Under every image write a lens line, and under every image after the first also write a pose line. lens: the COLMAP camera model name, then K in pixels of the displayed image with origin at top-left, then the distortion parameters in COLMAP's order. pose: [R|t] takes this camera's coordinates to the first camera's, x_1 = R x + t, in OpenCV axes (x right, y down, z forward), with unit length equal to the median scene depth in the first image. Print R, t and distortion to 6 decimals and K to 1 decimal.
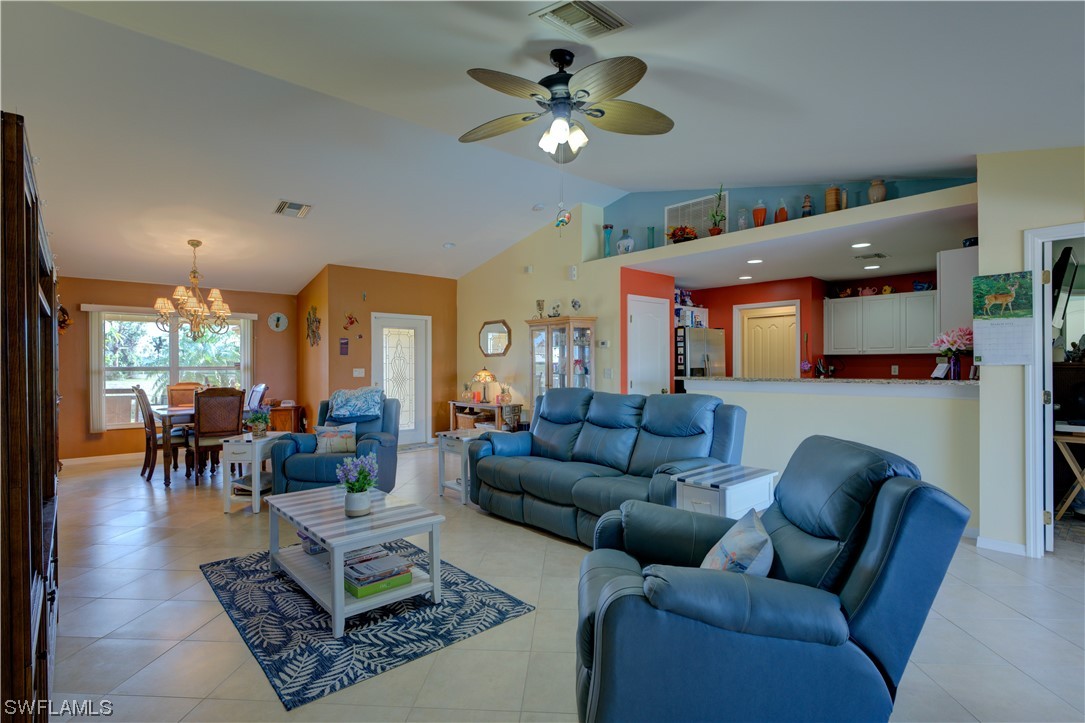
lens RADIAL K [[526.5, 0, 542.5], [0, 526.5, 361.5], [0, 0, 1]] dist [-0.033409, 0.000046]
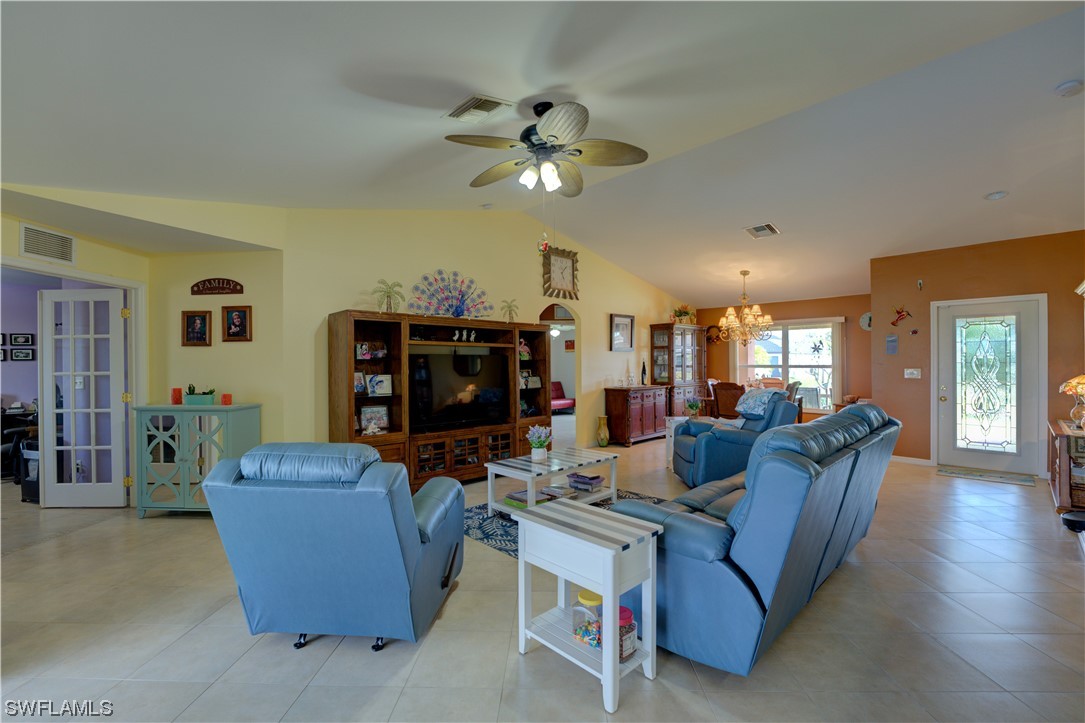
lens RADIAL K [[459.2, 0, 542.5], [0, 459.2, 361.5], [0, 0, 1]] dist [-0.021942, 0.000096]
pose [[0.038778, 0.001419, -0.999247, 0.448126], [0.012779, 0.999917, 0.001915, -0.009109], [0.999166, -0.012843, 0.038757, 0.403525]]
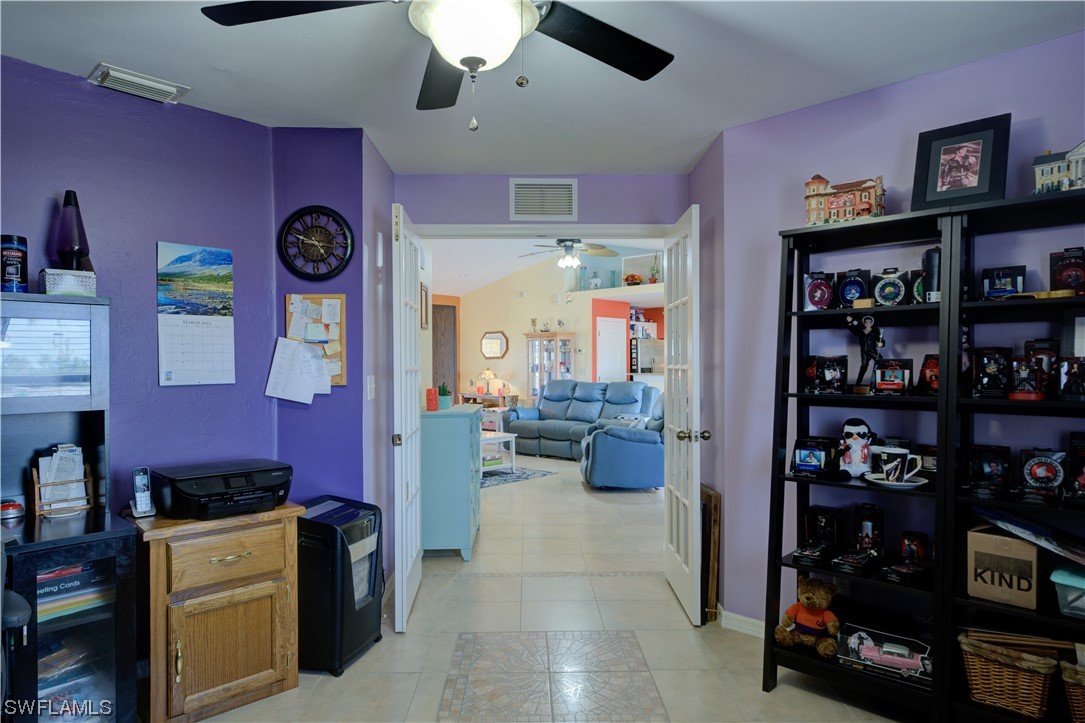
lens RADIAL K [[669.3, 0, 542.5], [0, 669.3, 361.5], [0, 0, 1]] dist [0.000625, 0.000000]
pose [[0.996412, -0.001805, 0.084619, -0.138791], [0.001652, 0.999997, 0.001874, -0.008215], [-0.084623, -0.001727, 0.996412, -0.798579]]
